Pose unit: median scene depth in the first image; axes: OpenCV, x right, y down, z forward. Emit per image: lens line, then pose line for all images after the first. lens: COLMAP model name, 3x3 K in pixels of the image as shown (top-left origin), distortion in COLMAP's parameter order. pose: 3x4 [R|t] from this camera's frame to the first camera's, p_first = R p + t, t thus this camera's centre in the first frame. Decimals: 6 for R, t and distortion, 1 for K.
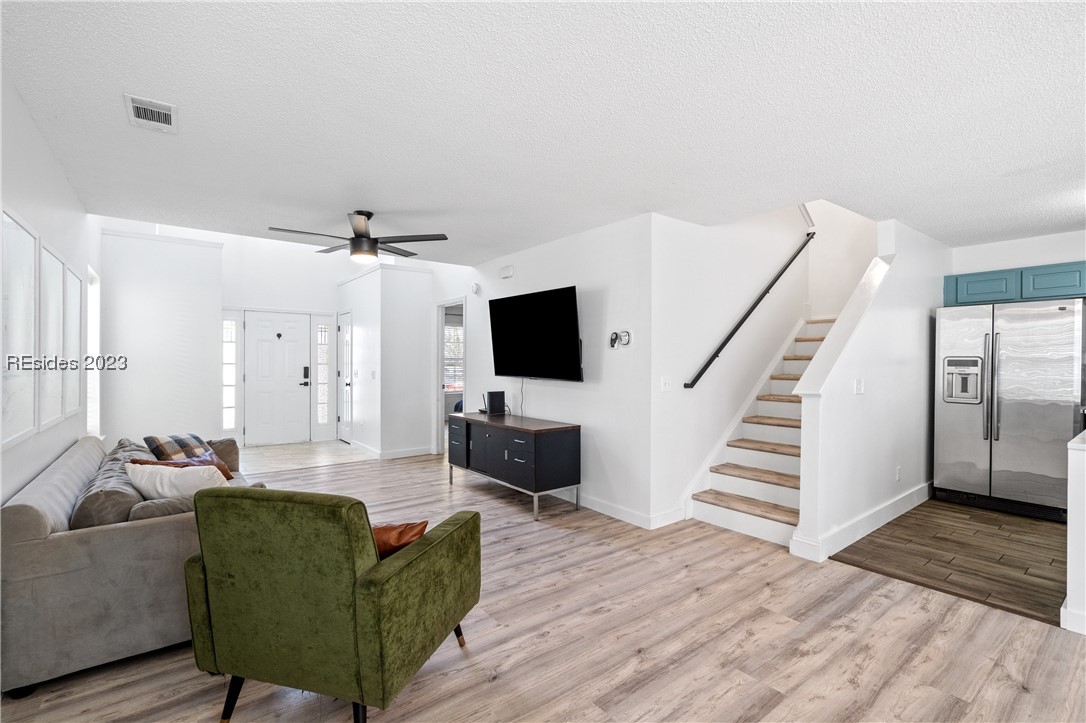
lens RADIAL K [[489.9, 0, 544.9], [0, 489.9, 360.6], [0, 0, 1]] dist [-0.008683, 0.003727]
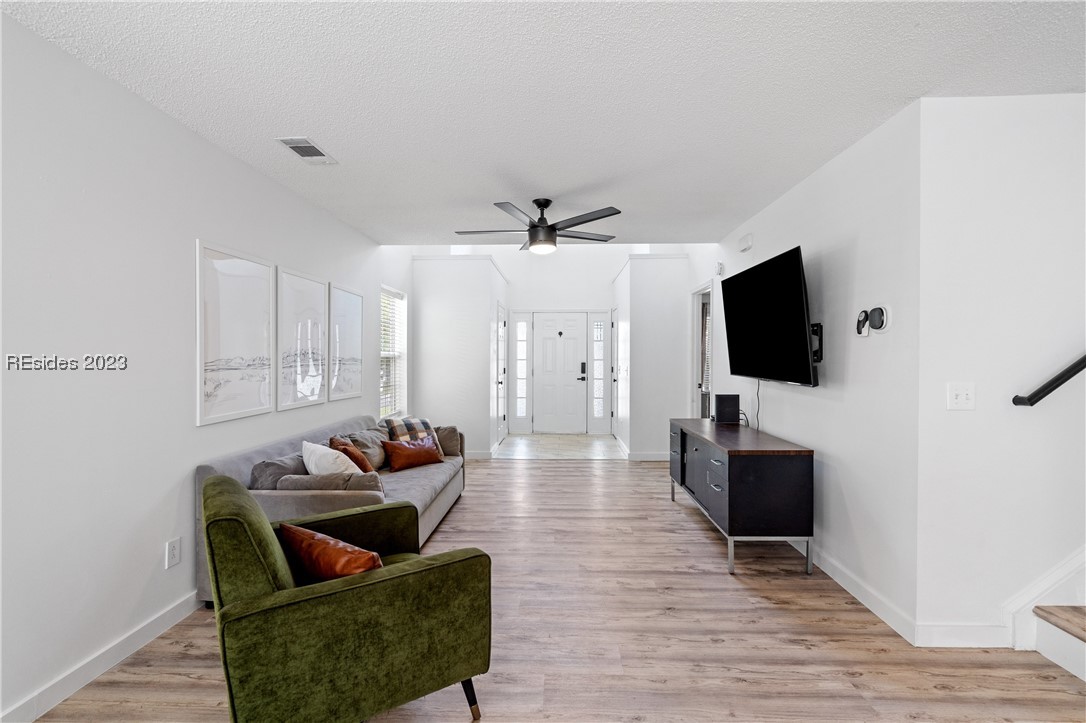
lens RADIAL K [[489.9, 0, 544.1], [0, 489.9, 359.6], [0, 0, 1]] dist [-0.008683, 0.003727]
pose [[0.771812, -0.000231, -0.635851, 0.214008], [0.004523, 0.999977, 0.005128, 0.000963], [0.635835, -0.006834, 0.771795, 0.241202]]
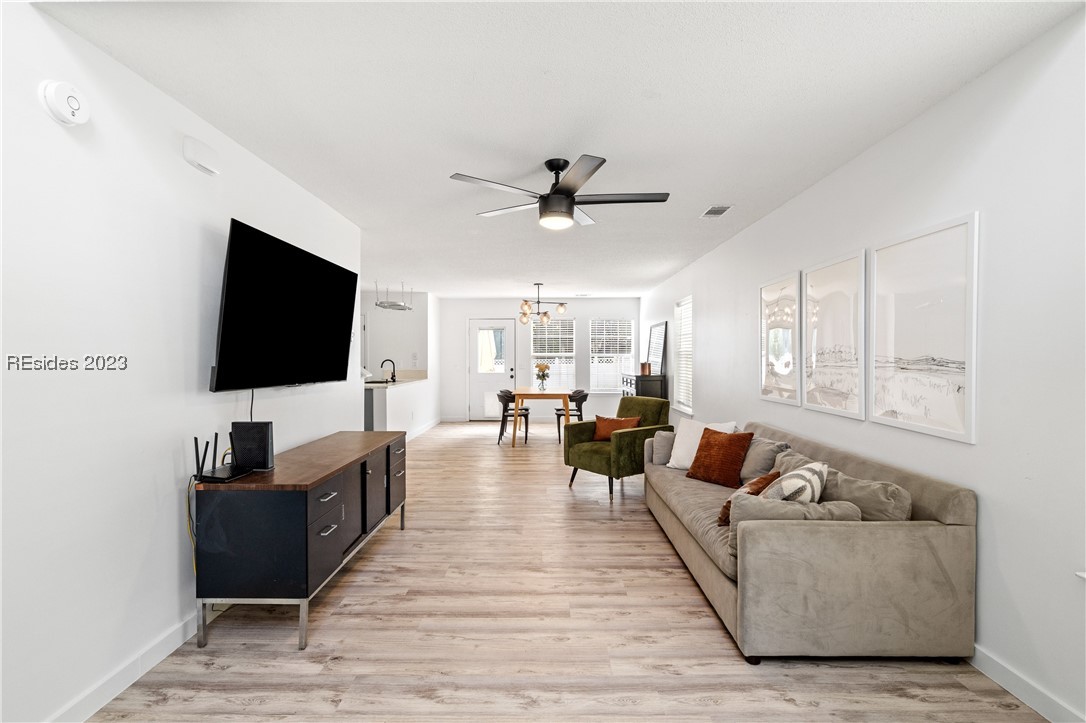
lens RADIAL K [[489.9, 0, 548.1], [0, 489.9, 360.5], [0, 0, 1]] dist [-0.008683, 0.003727]
pose [[-0.791854, -0.005868, 0.610683, -0.743124], [-0.000267, 0.999957, 0.009262, -0.002066], [-0.610711, 0.007171, -0.791821, 1.450583]]
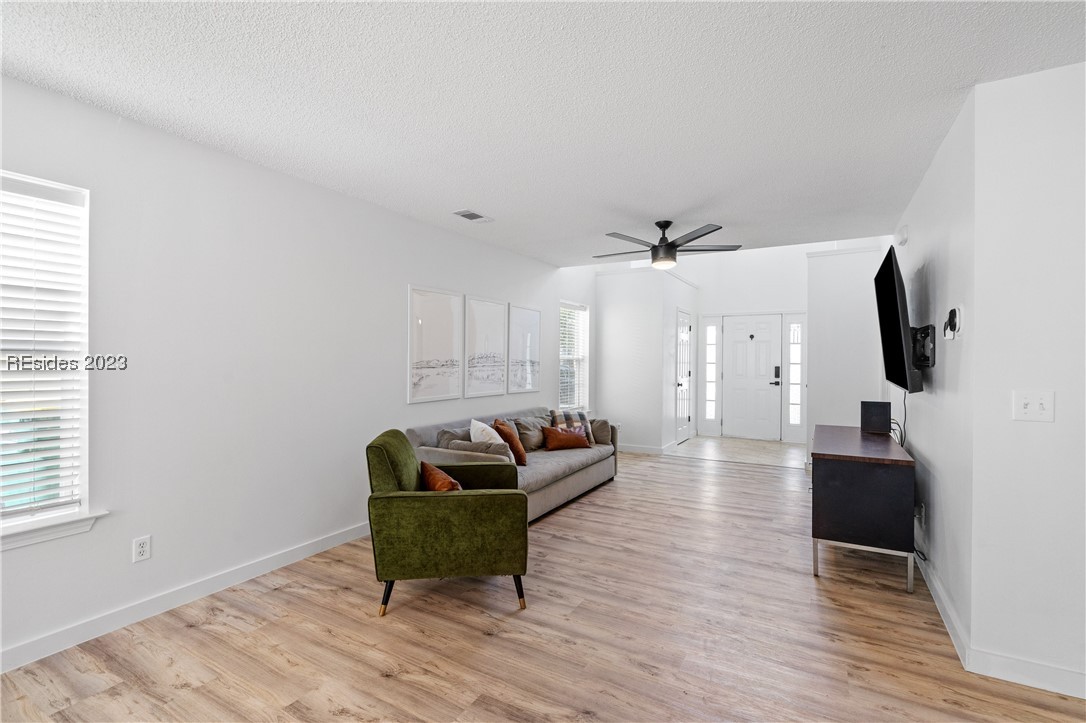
lens RADIAL K [[489.9, 0, 545.8], [0, 489.9, 359.9], [0, 0, 1]] dist [-0.008683, 0.003727]
pose [[0.384479, -0.001954, -0.923131, 0.470957], [0.000322, 0.999998, -0.001983, 0.001584], [0.923133, 0.000465, 0.384479, 0.314551]]
